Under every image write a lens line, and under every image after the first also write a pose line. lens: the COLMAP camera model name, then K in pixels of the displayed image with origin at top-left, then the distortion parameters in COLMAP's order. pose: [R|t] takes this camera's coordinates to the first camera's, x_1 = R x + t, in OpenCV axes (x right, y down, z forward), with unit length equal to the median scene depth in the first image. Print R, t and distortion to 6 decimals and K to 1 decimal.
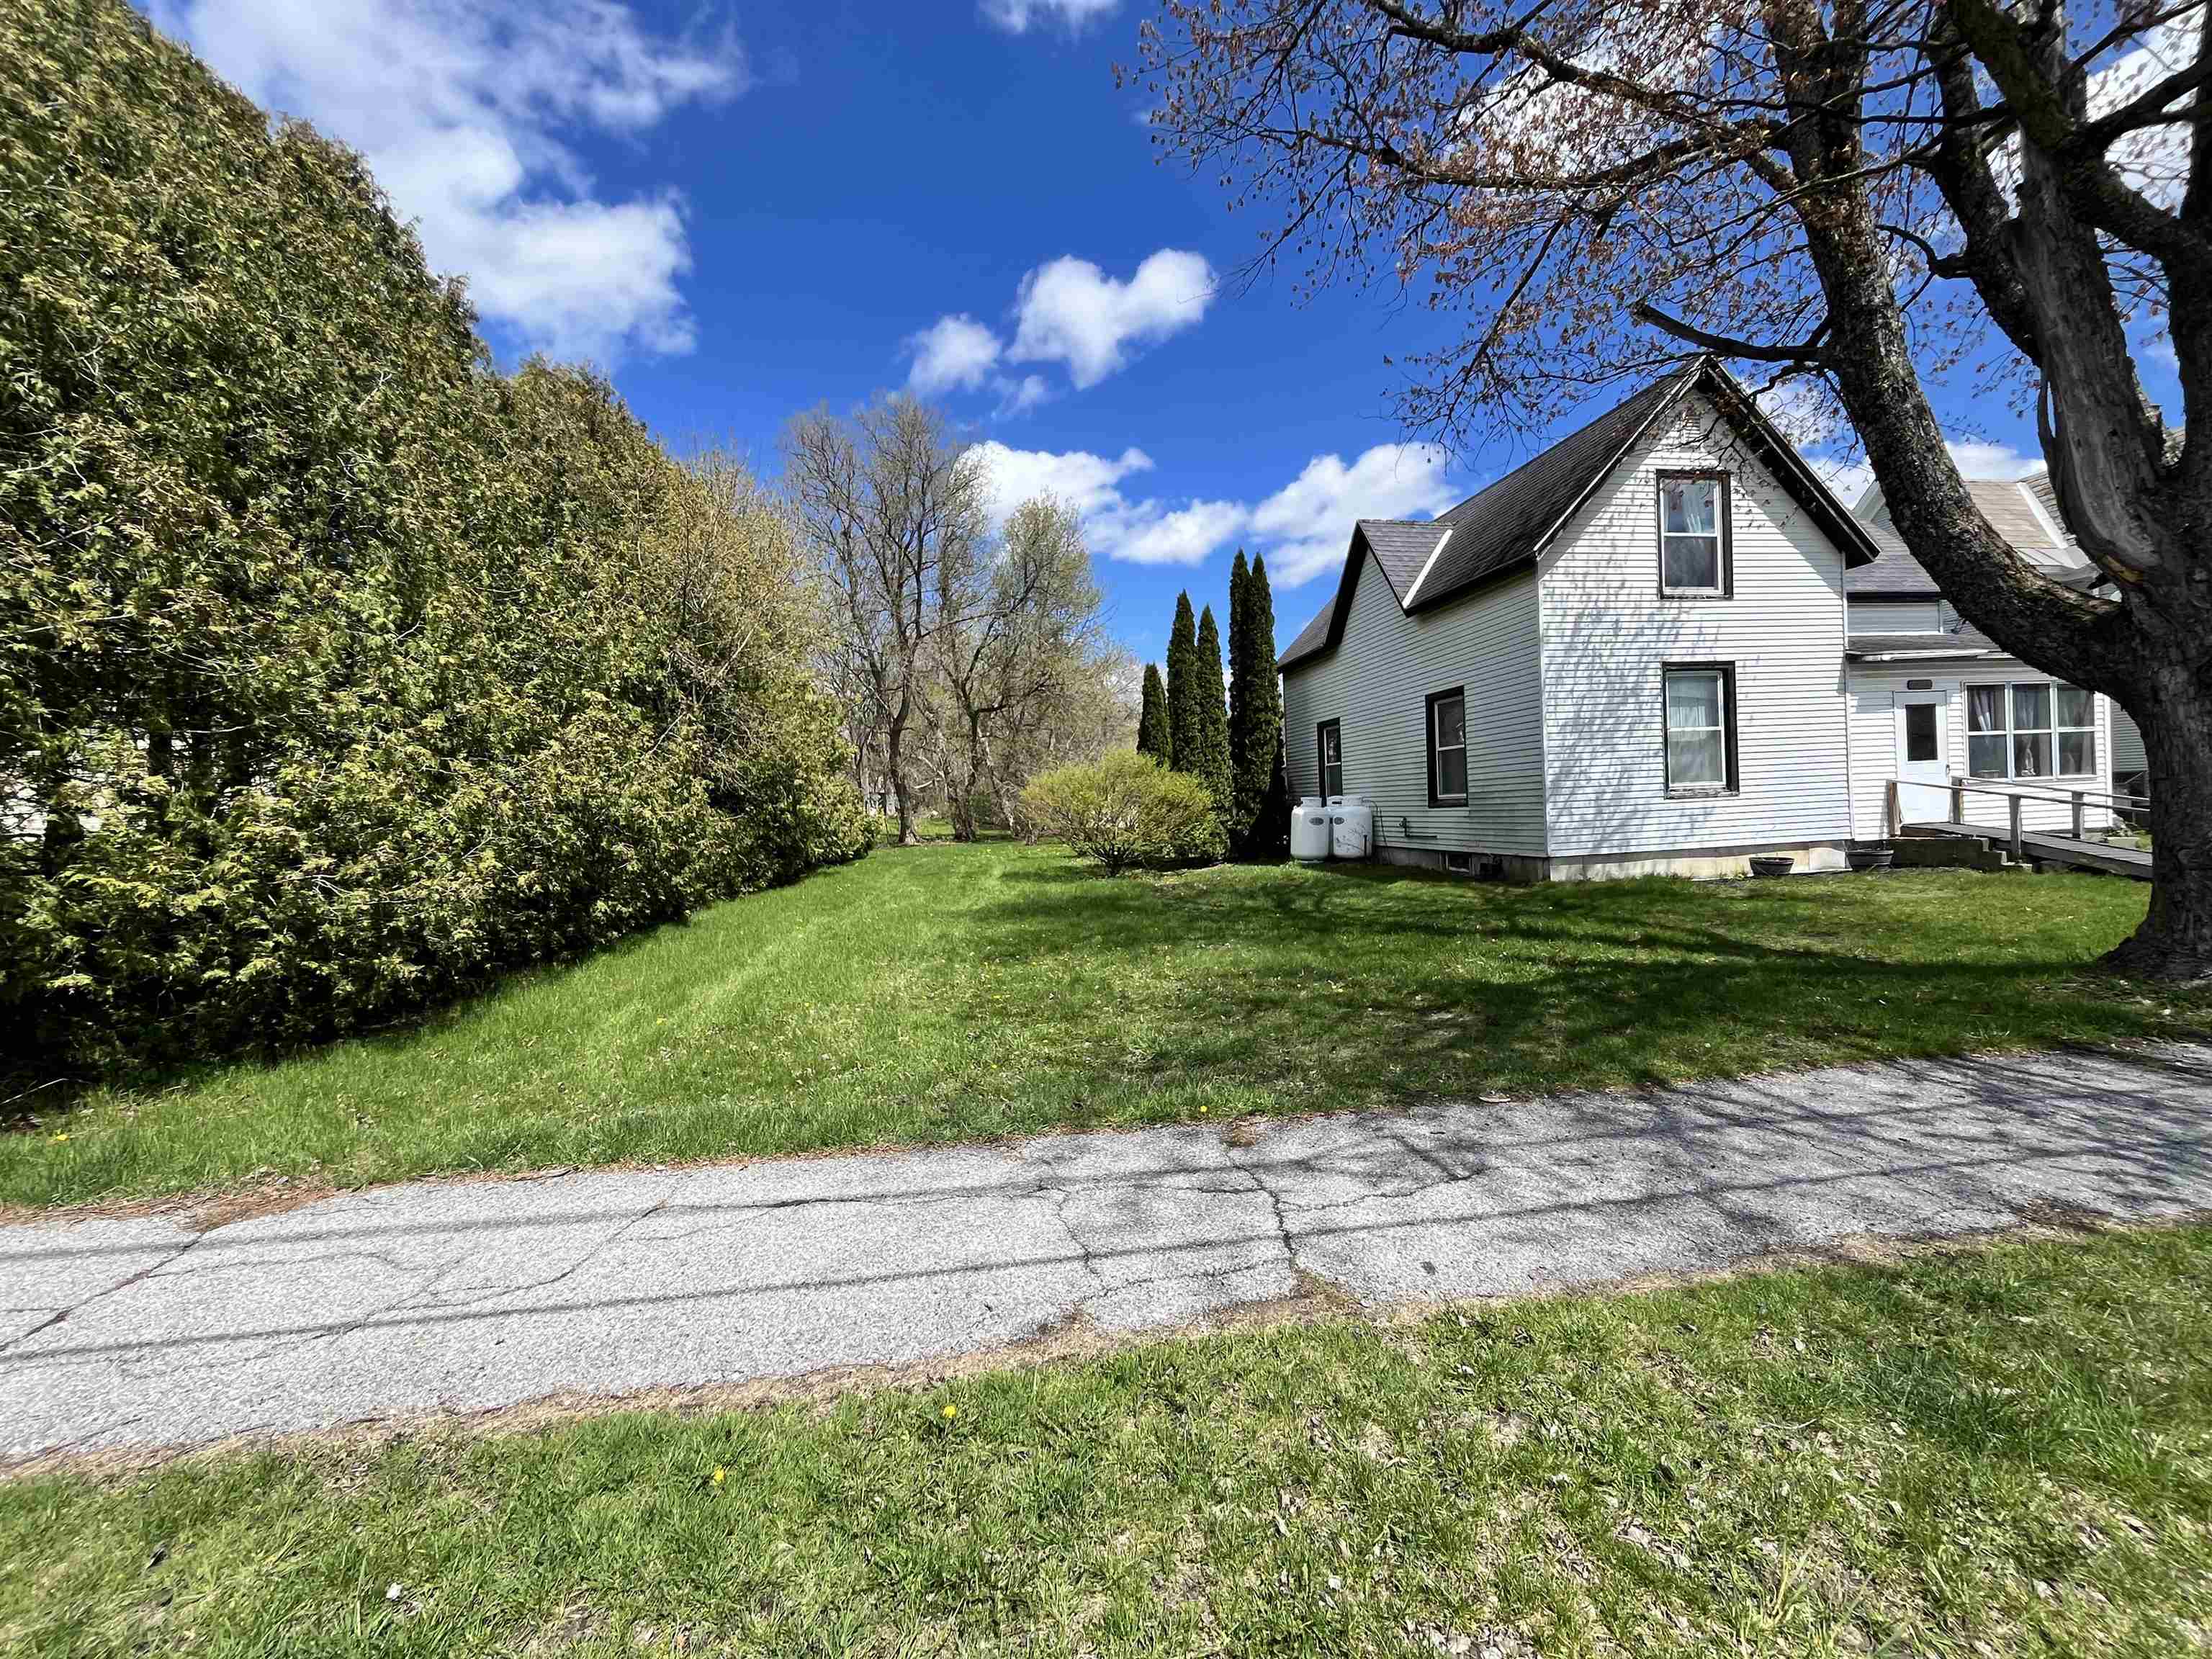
lens RADIAL K [[890.6, 0, 1092.2], [0, 890.6, 827.1], [0, 0, 1]] dist [-0.001610, 0.000253]
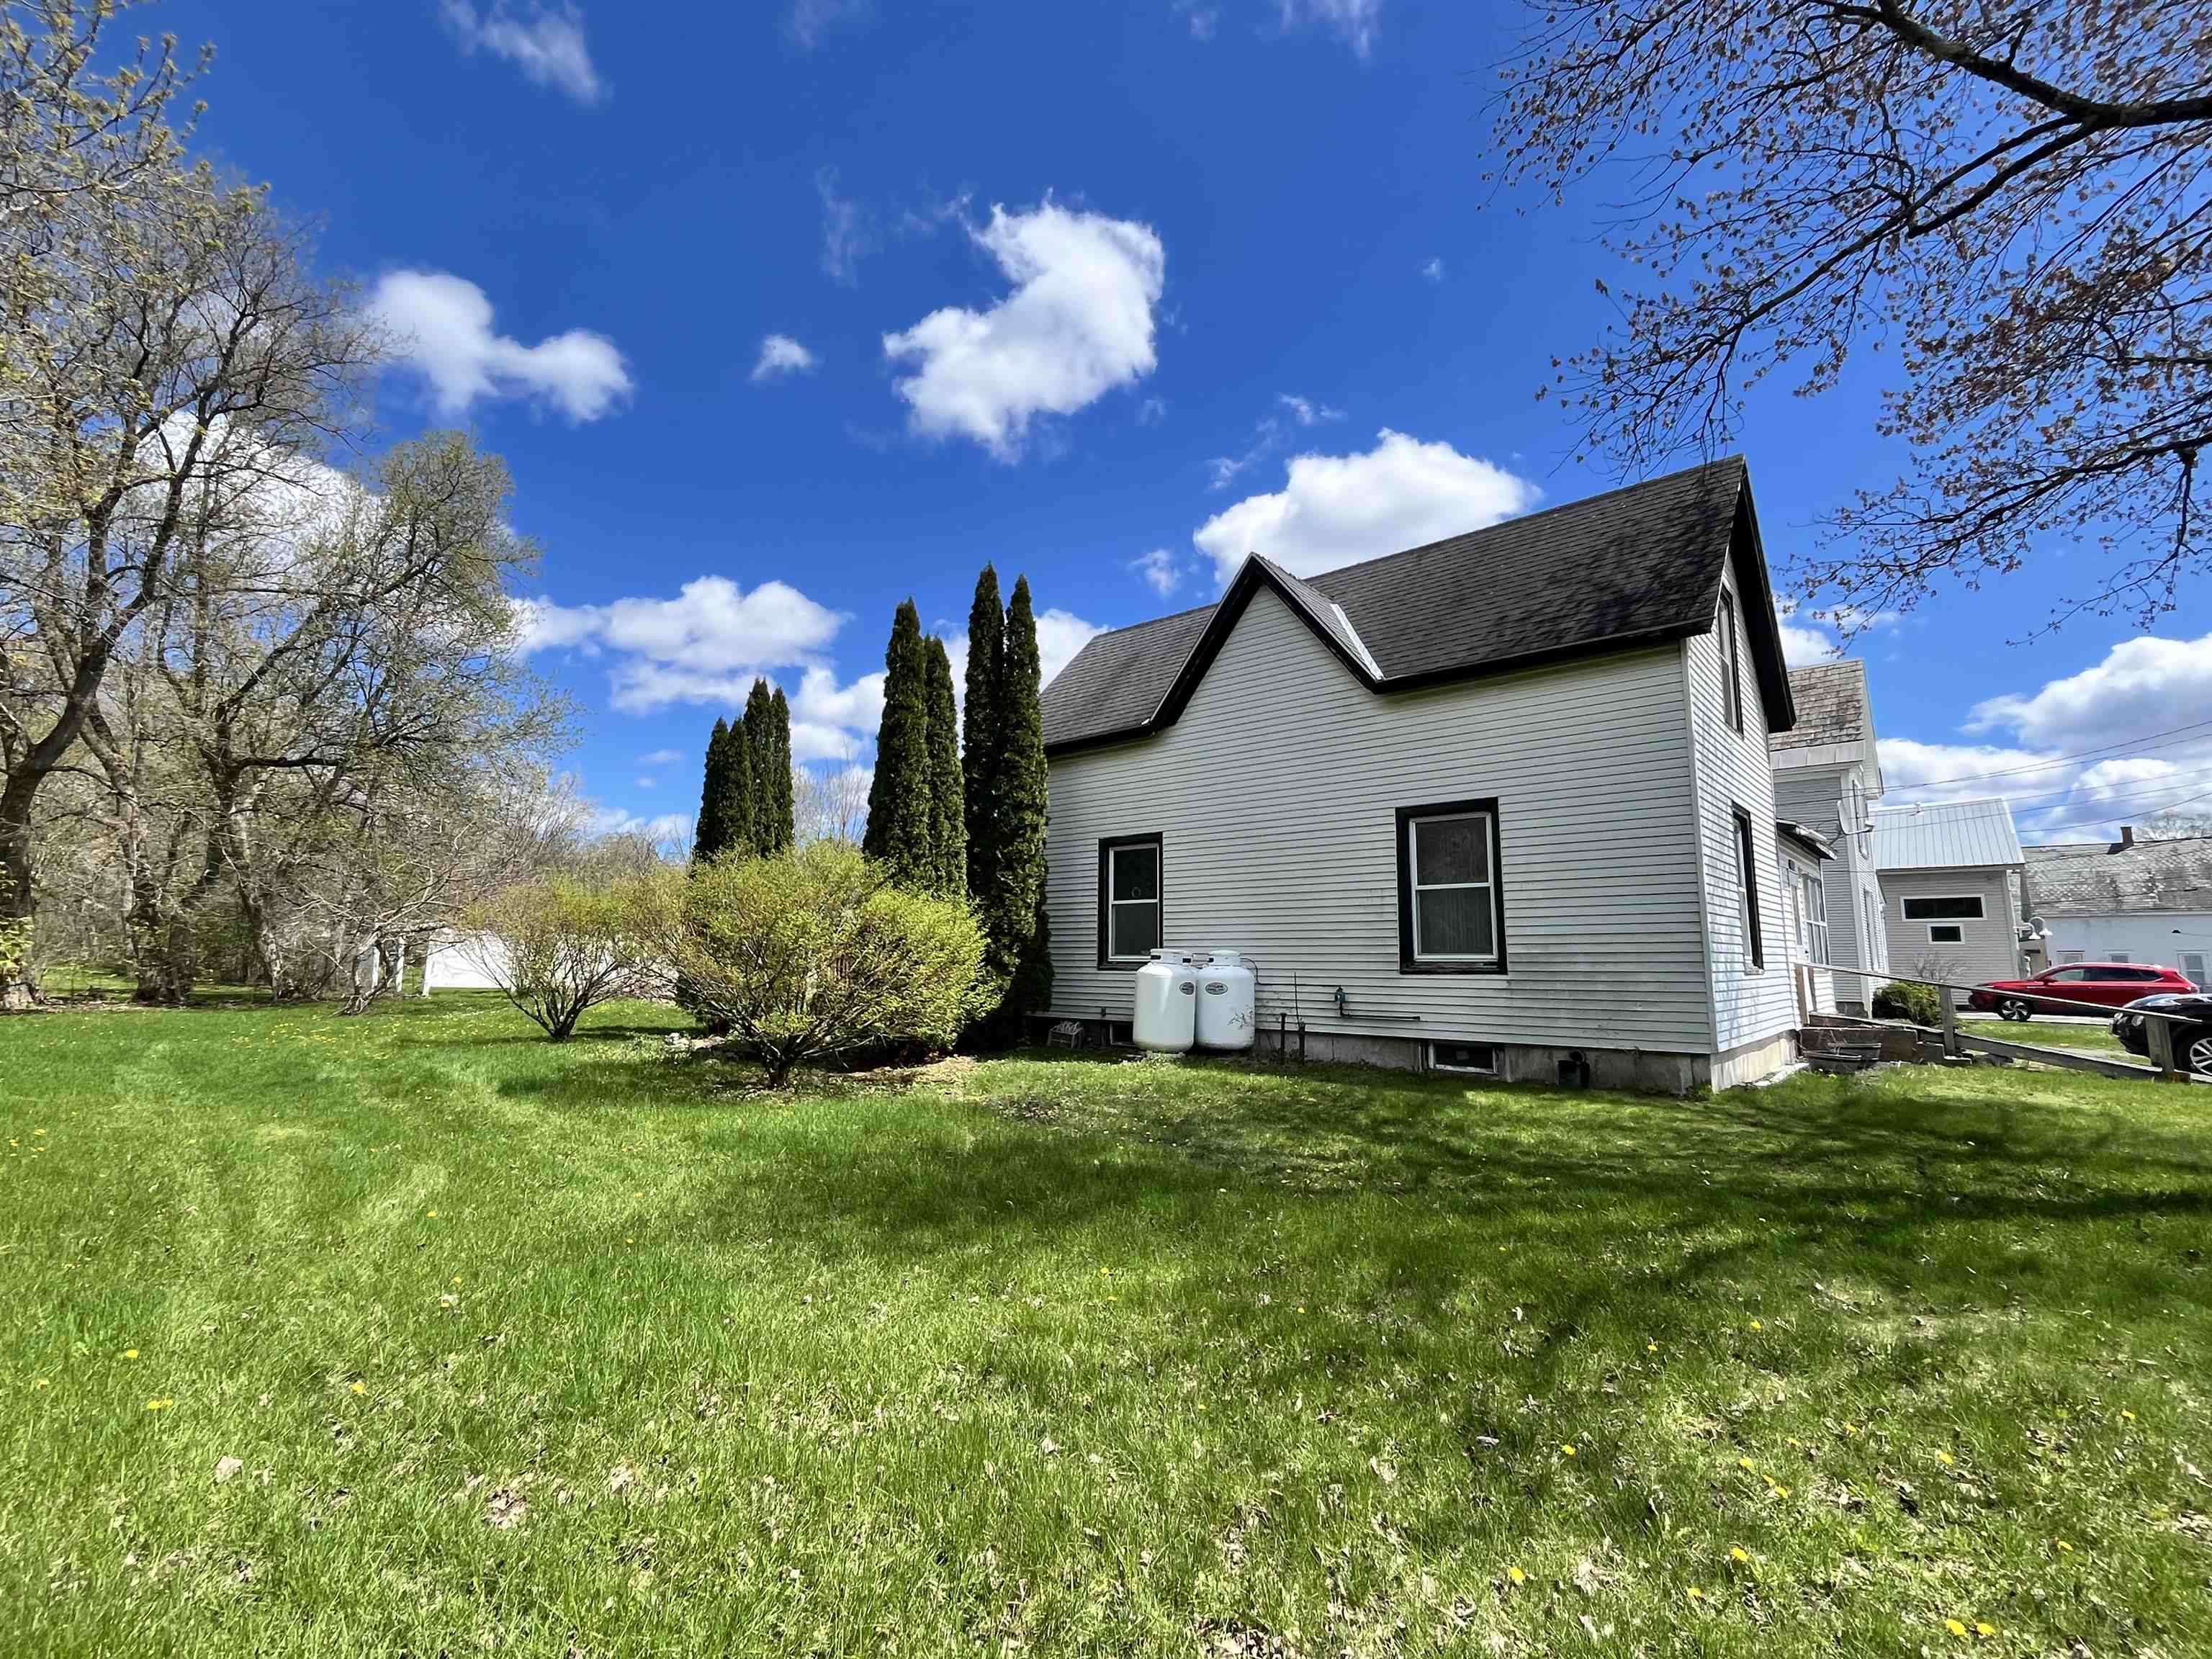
lens RADIAL K [[954.5, 0, 1106.0], [0, 954.5, 829.5], [0, 0, 1]] dist [-0.002131, -0.000287]
pose [[0.757289, 0.139724, 0.637958, -0.301432], [-0.026423, 0.982601, -0.183841, 0.010908], [-0.652545, 0.122364, 0.747805, 0.694476]]
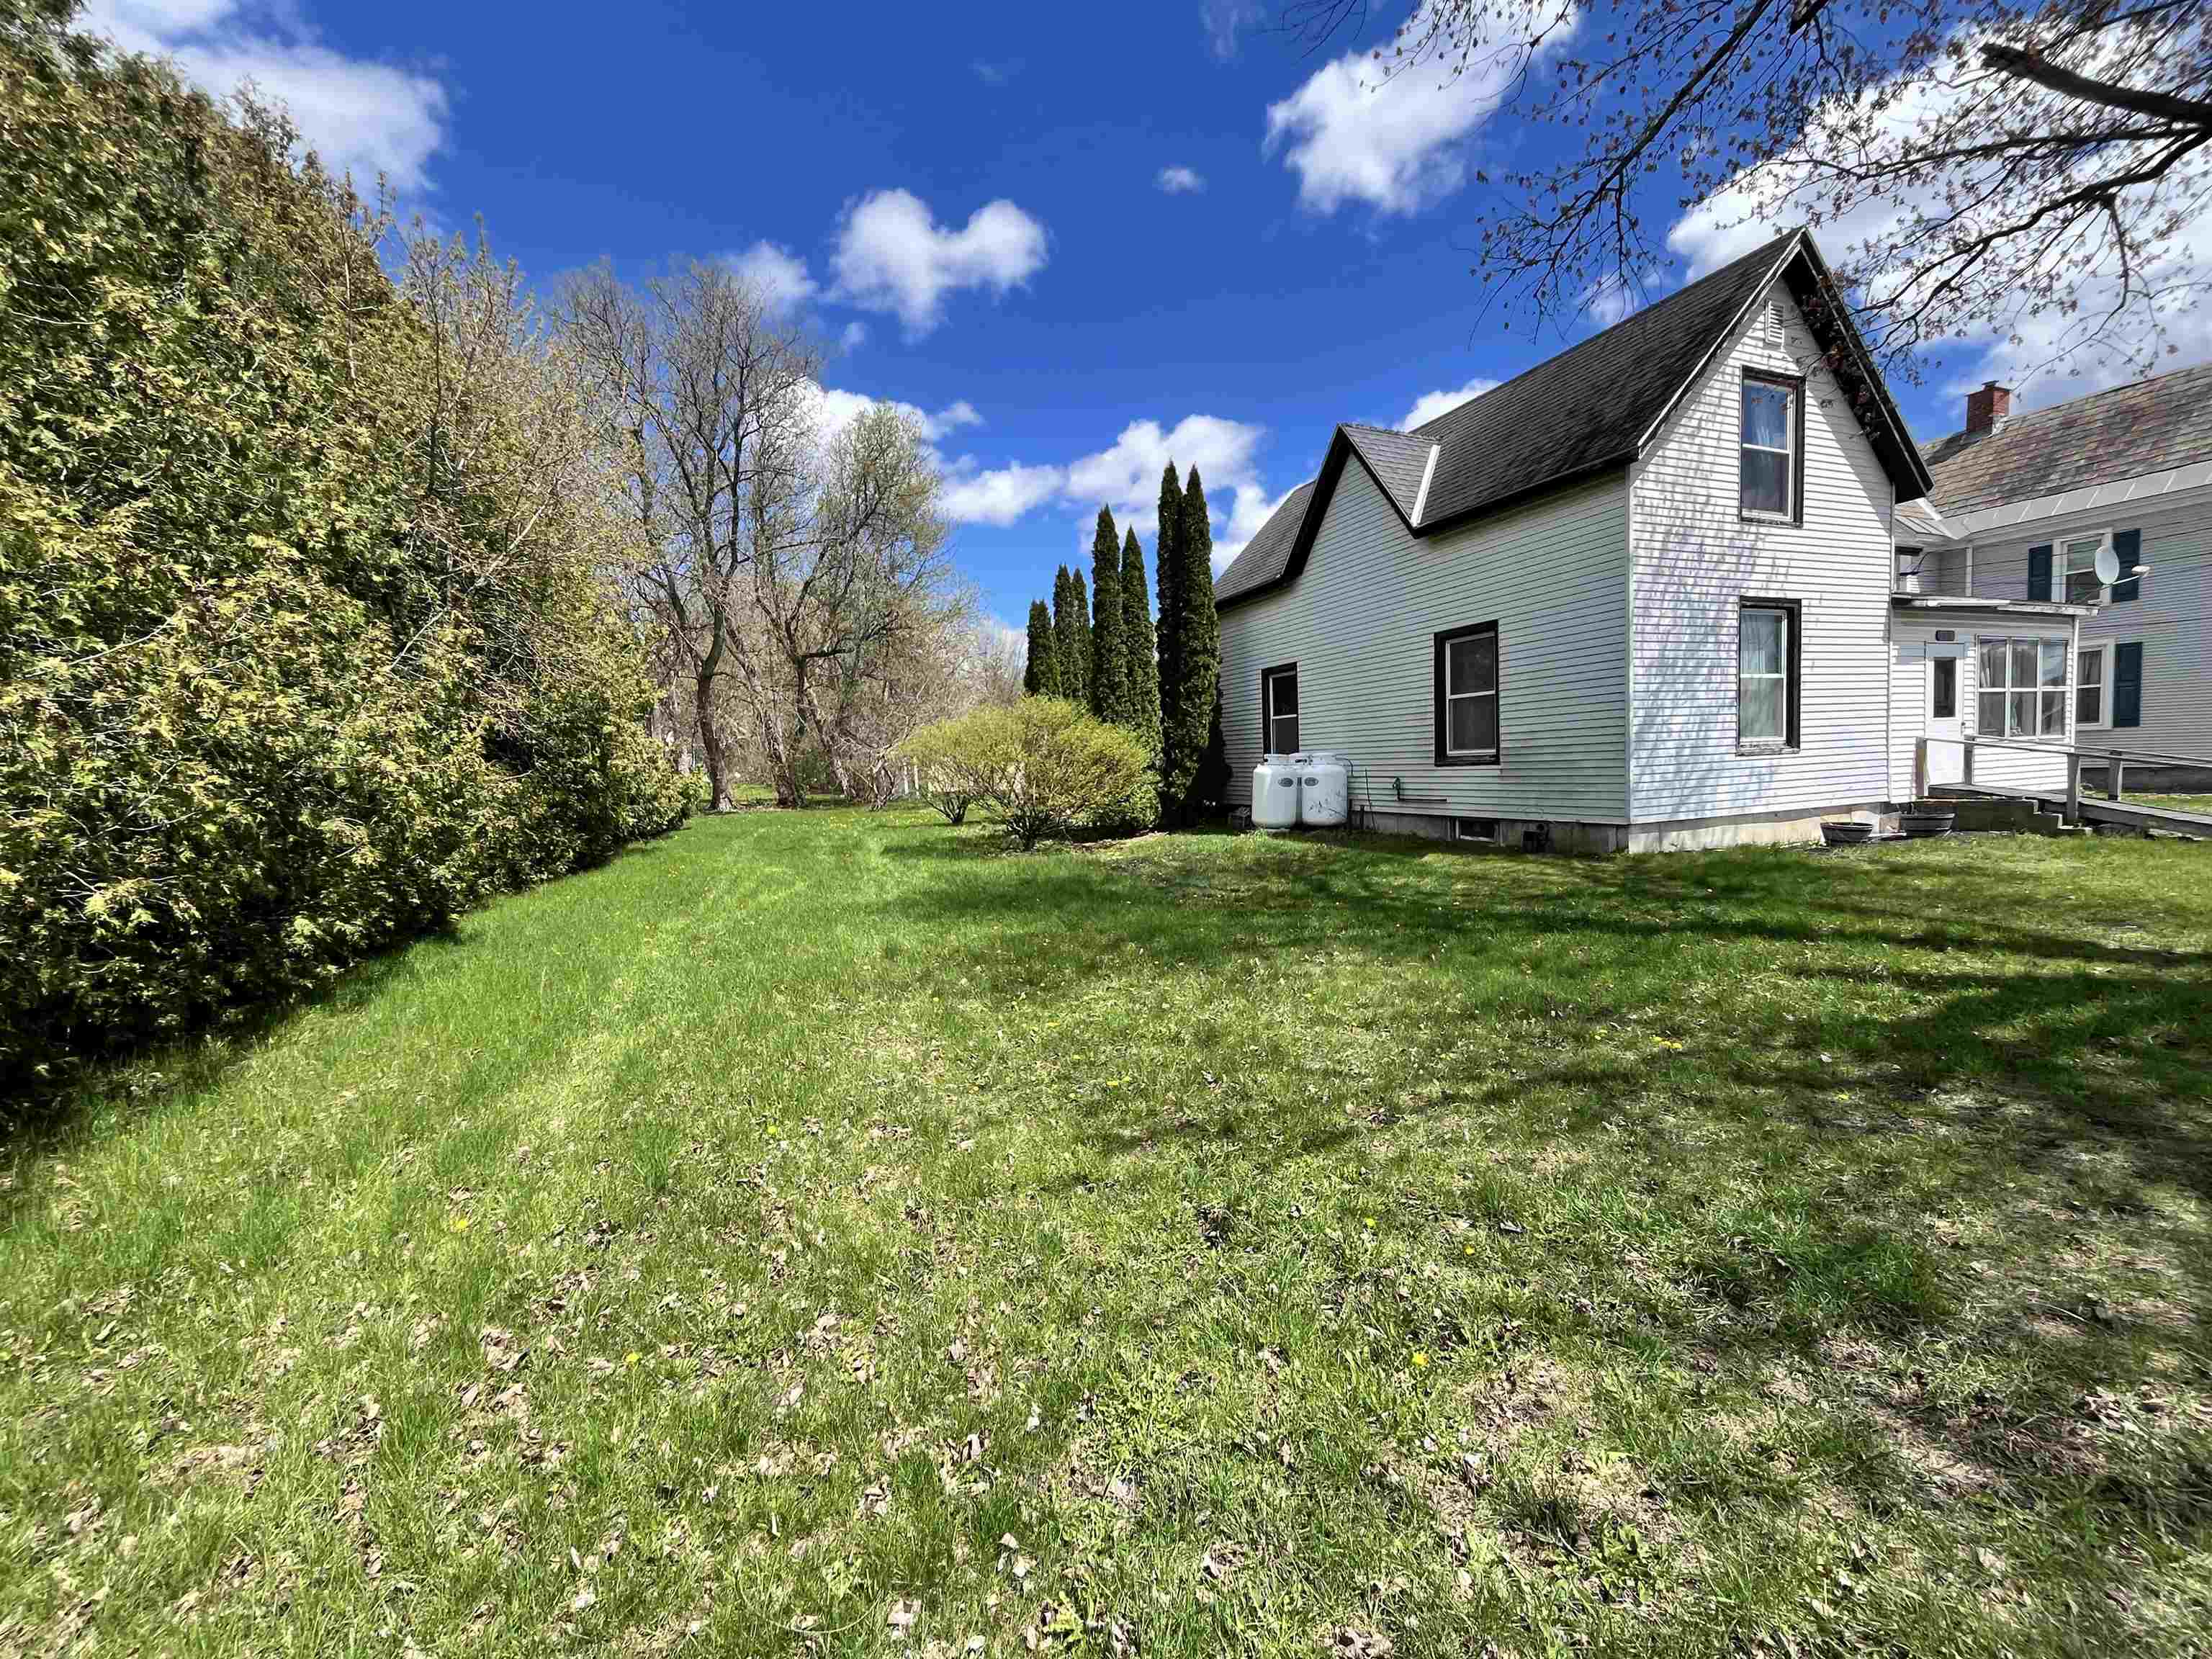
lens RADIAL K [[890.6, 0, 1092.2], [0, 890.6, 827.1], [0, 0, 1]] dist [-0.001610, 0.000253]
pose [[0.975304, -0.010395, 0.220621, -0.152311], [0.001372, 0.999158, 0.041011, 0.001193], [-0.220862, -0.039696, 0.974497, 0.278610]]
